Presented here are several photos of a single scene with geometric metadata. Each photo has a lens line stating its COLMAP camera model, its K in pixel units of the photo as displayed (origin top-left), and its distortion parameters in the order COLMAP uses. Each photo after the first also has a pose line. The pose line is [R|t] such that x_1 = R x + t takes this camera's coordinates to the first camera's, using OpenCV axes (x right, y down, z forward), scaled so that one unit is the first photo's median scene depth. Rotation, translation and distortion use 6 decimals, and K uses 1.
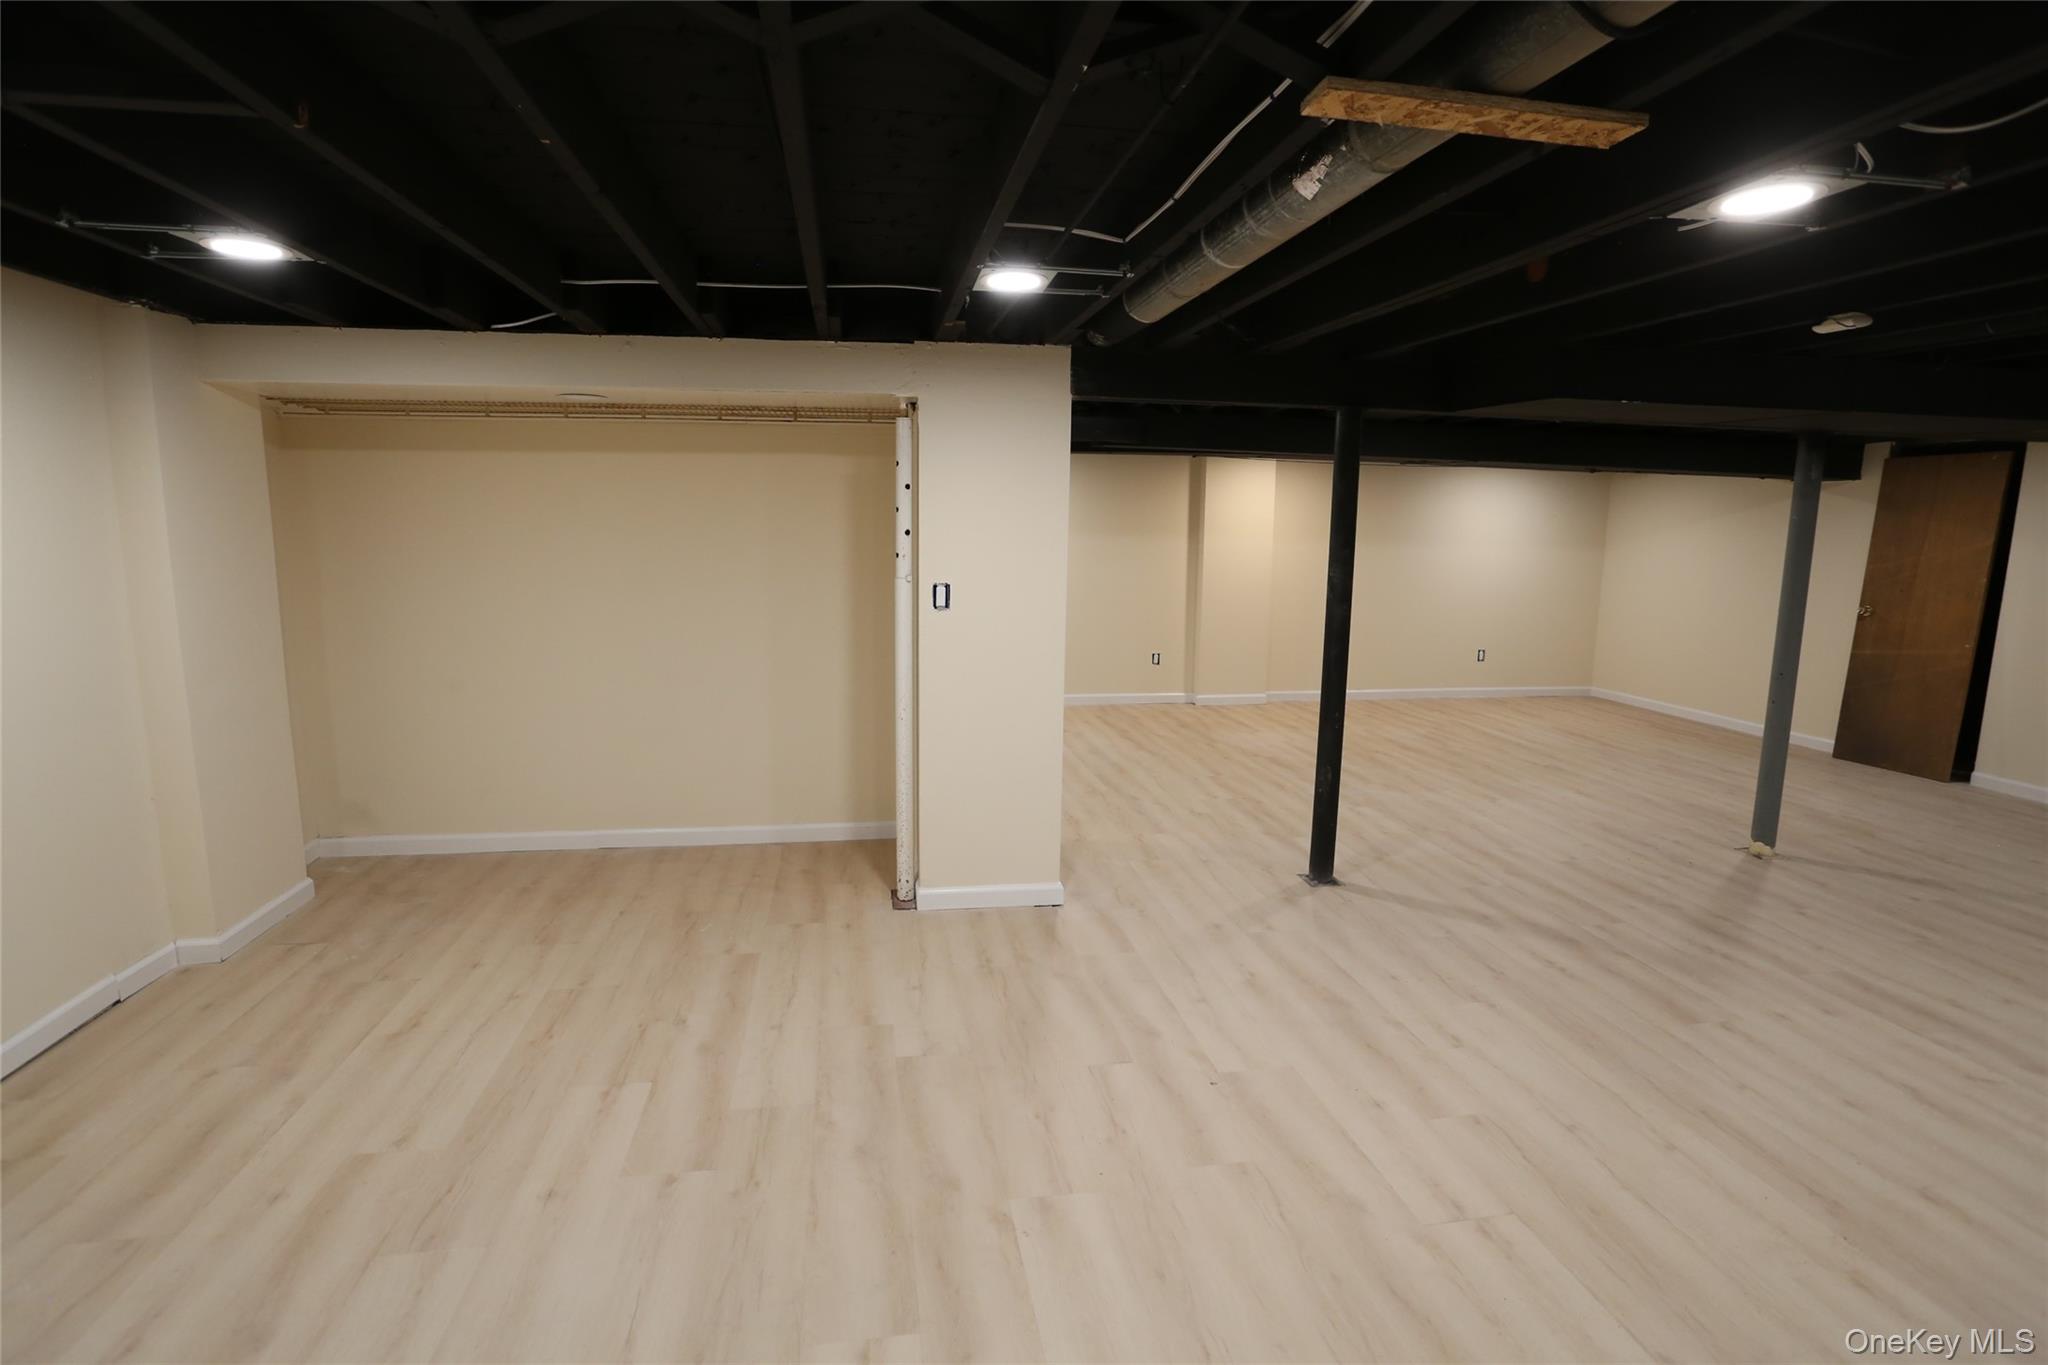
lens RADIAL K [[1008.2, 0, 1018.8], [0, 1008.2, 680.3], [0, 0, 1]] dist [-0.076157, 0.035374]
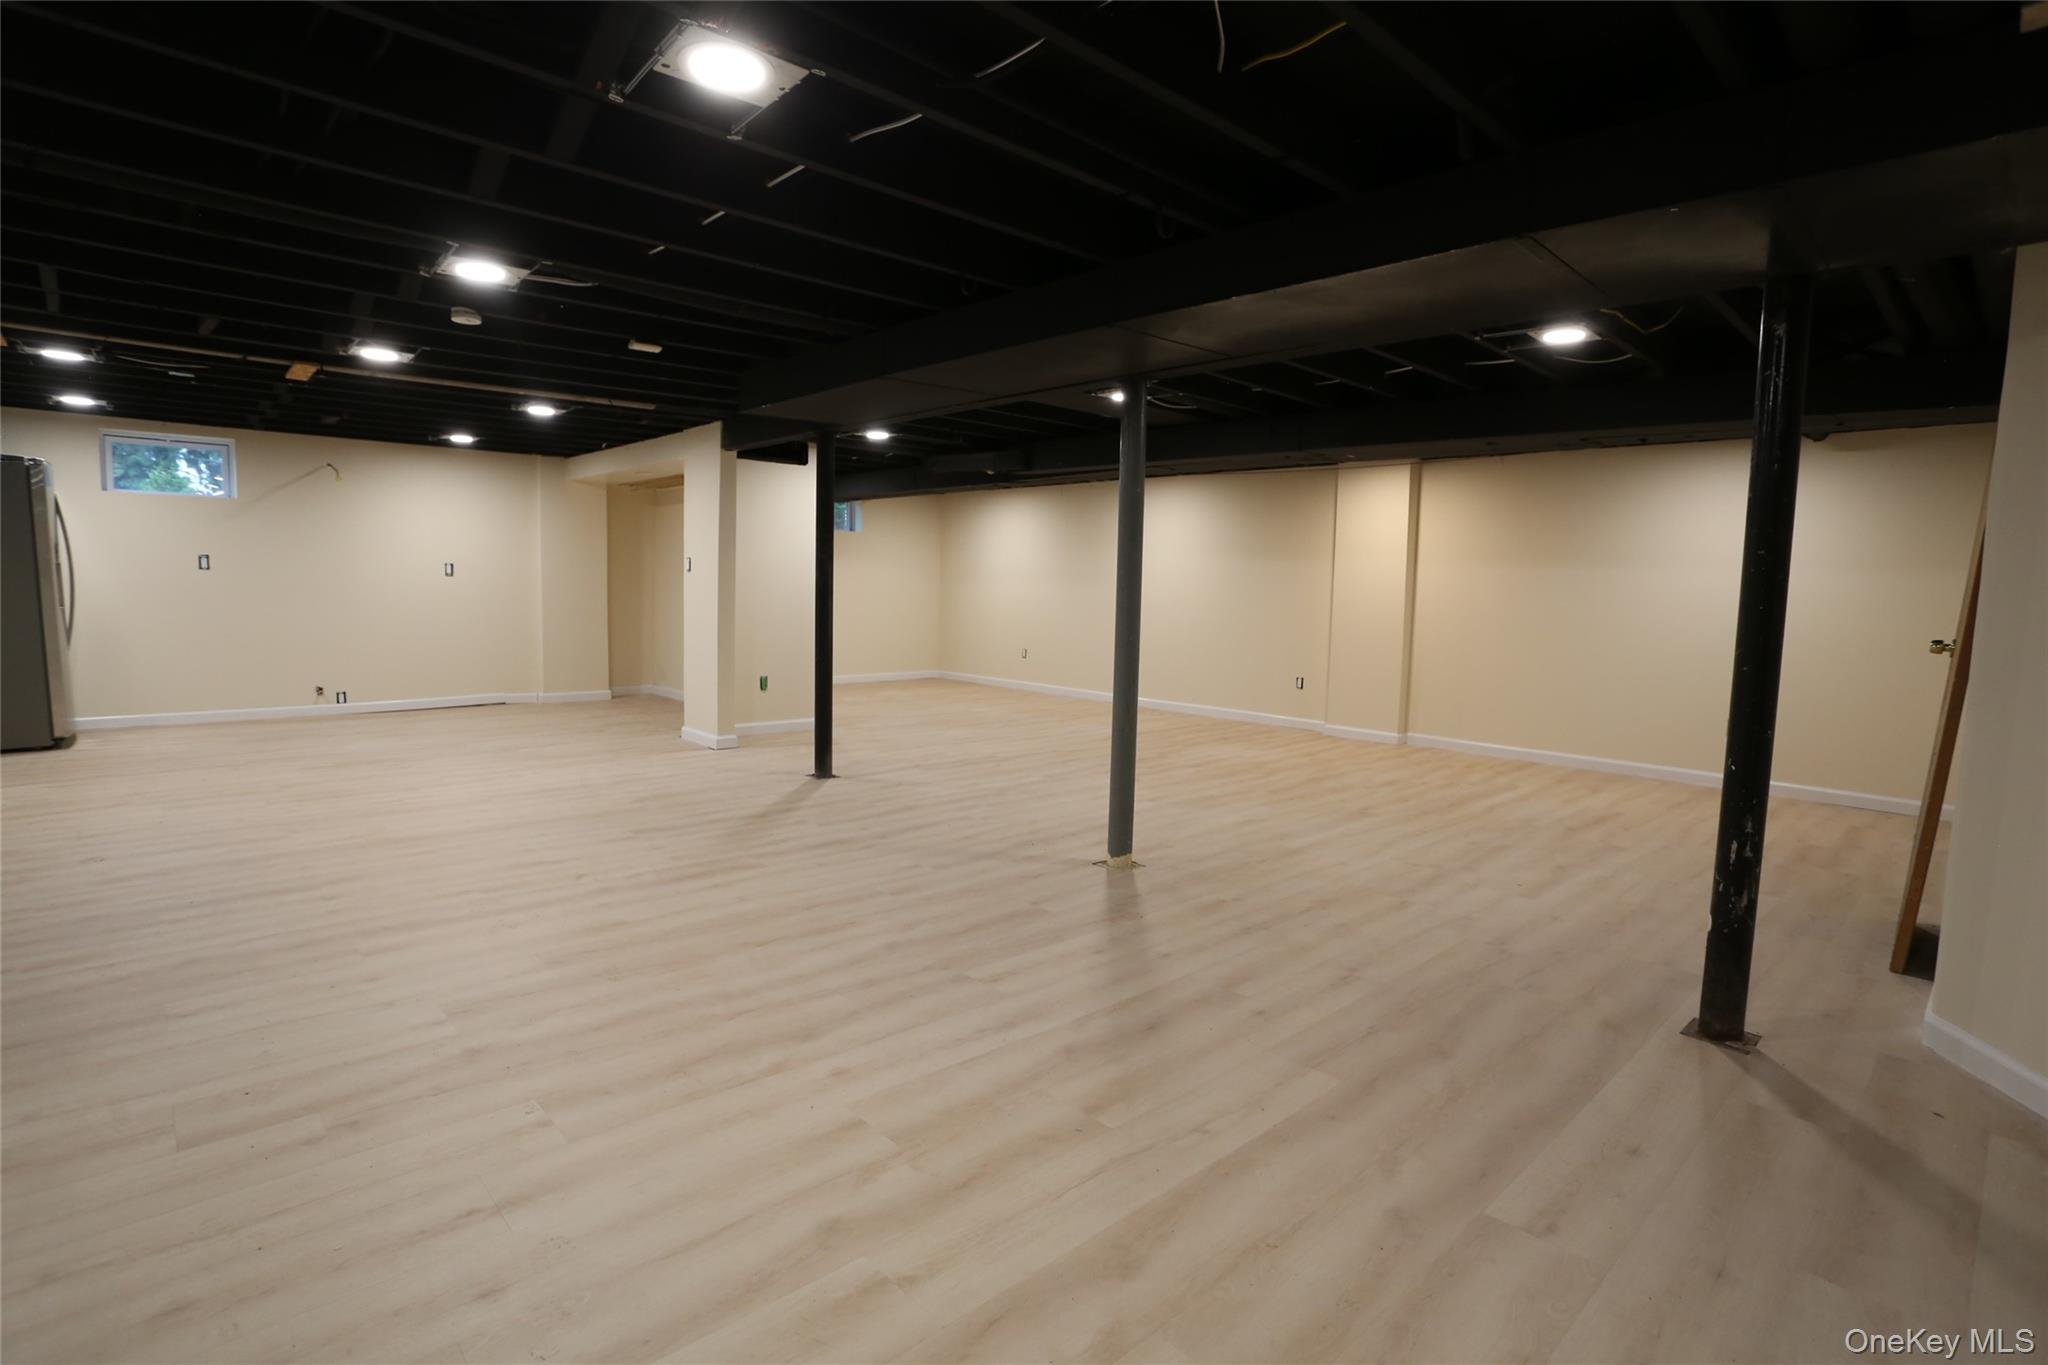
lens RADIAL K [[1008.2, 0, 1018.8], [0, 1008.2, 680.3], [0, 0, 1]] dist [-0.076157, 0.035374]
pose [[0.558369, 0.082425, -0.825488, 1.488963], [-0.134417, 0.990892, 0.008019, 0.012556], [0.818631, 0.106482, 0.564363, 0.381987]]
